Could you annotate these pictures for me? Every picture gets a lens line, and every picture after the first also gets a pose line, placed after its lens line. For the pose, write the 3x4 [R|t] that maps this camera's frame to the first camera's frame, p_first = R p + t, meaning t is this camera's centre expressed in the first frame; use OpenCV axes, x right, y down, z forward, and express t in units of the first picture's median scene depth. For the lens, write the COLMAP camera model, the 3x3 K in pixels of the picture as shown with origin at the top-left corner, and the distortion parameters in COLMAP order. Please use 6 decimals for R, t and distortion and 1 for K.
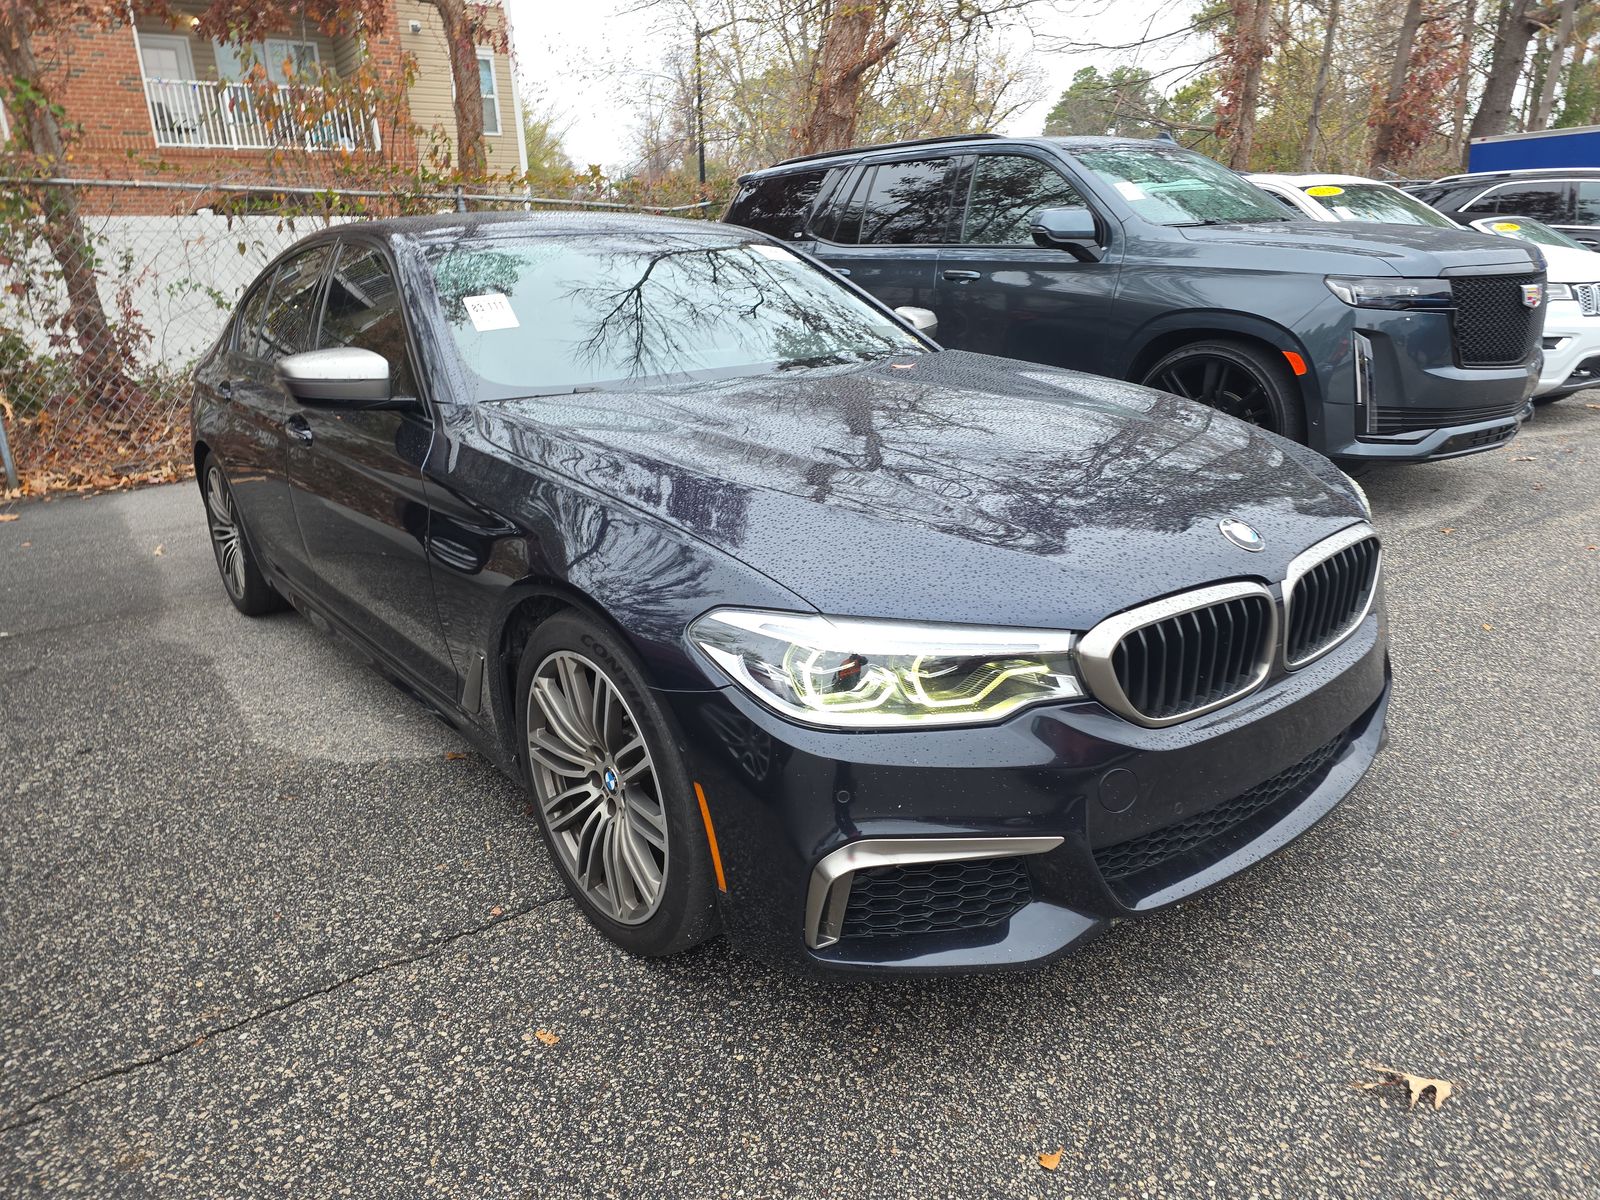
lens RADIAL K [[1086.4, 0, 800.0], [0, 1086.4, 600.0], [0, 0, 1]] dist [0.009146, -0.001503]
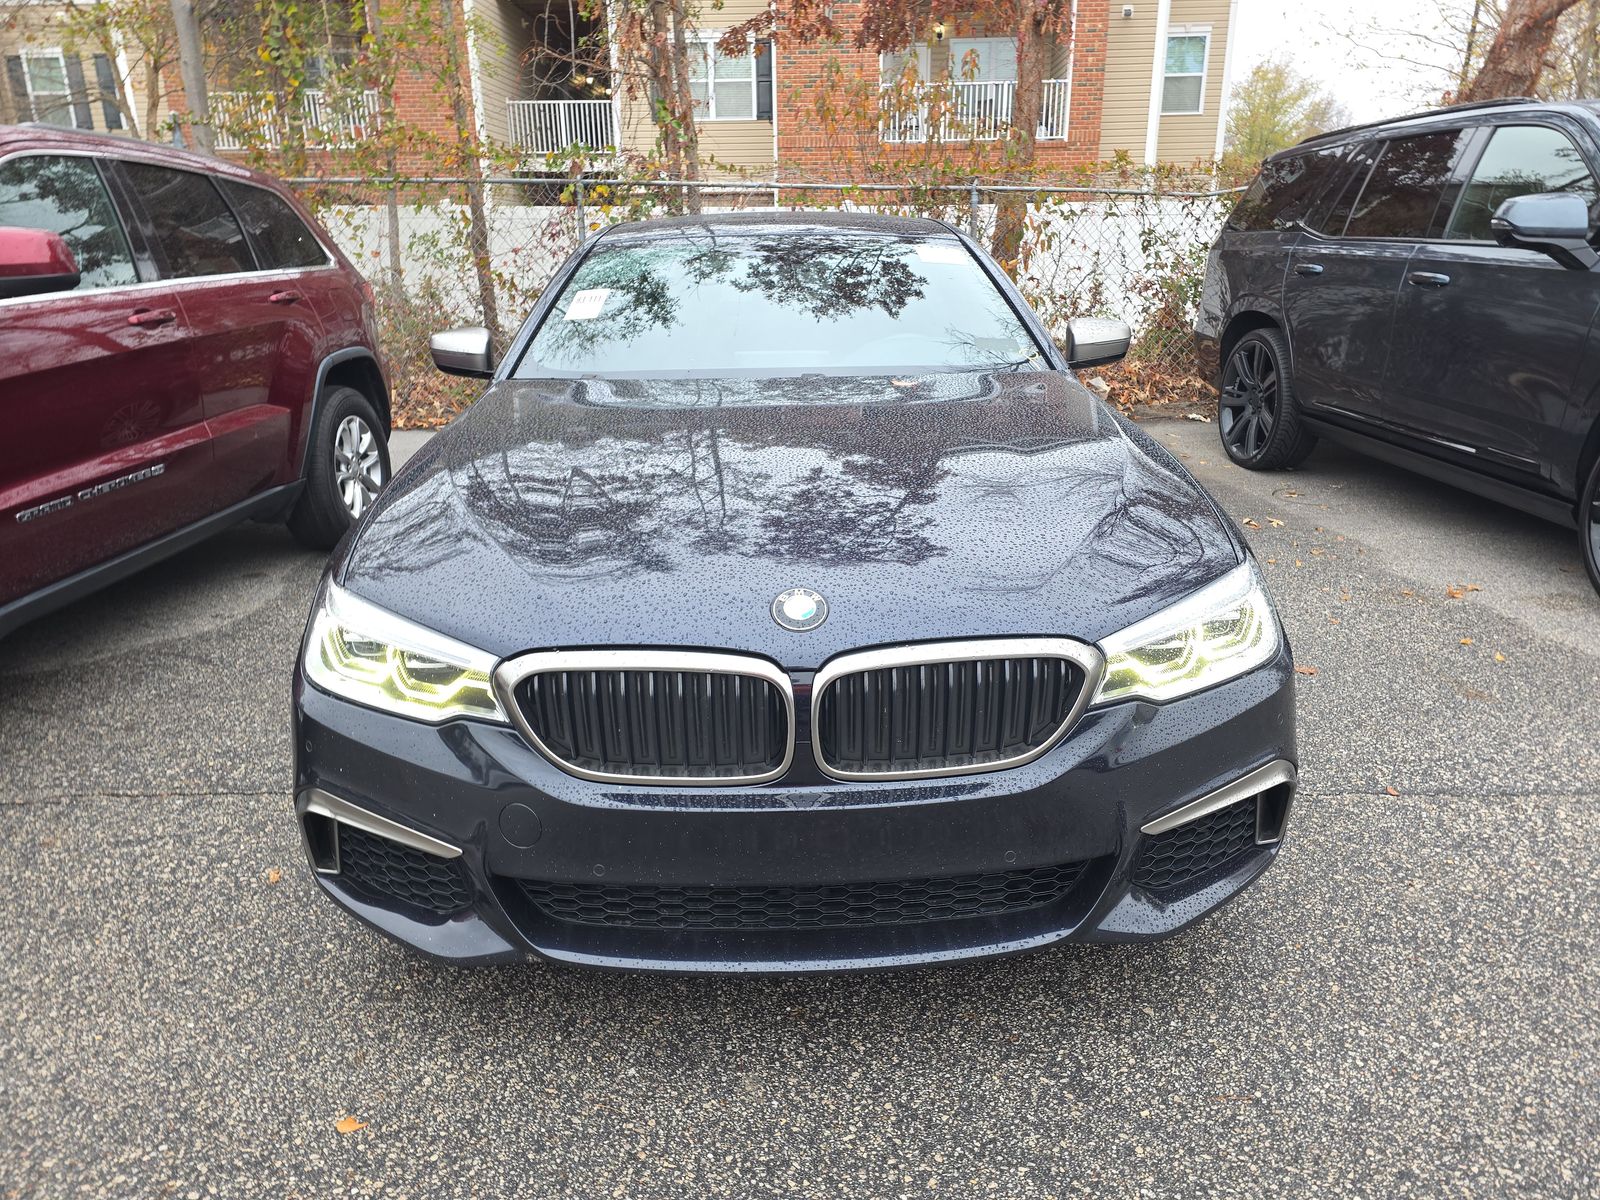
lens RADIAL K [[1086.4, 0, 800.0], [0, 1086.4, 600.0], [0, 0, 1]] dist [0.009146, -0.001503]
pose [[0.791907, 0.205491, -0.575028, 0.955004], [-0.195813, 0.977404, 0.079617, -0.143800], [0.578395, 0.049549, 0.814250, 0.310737]]
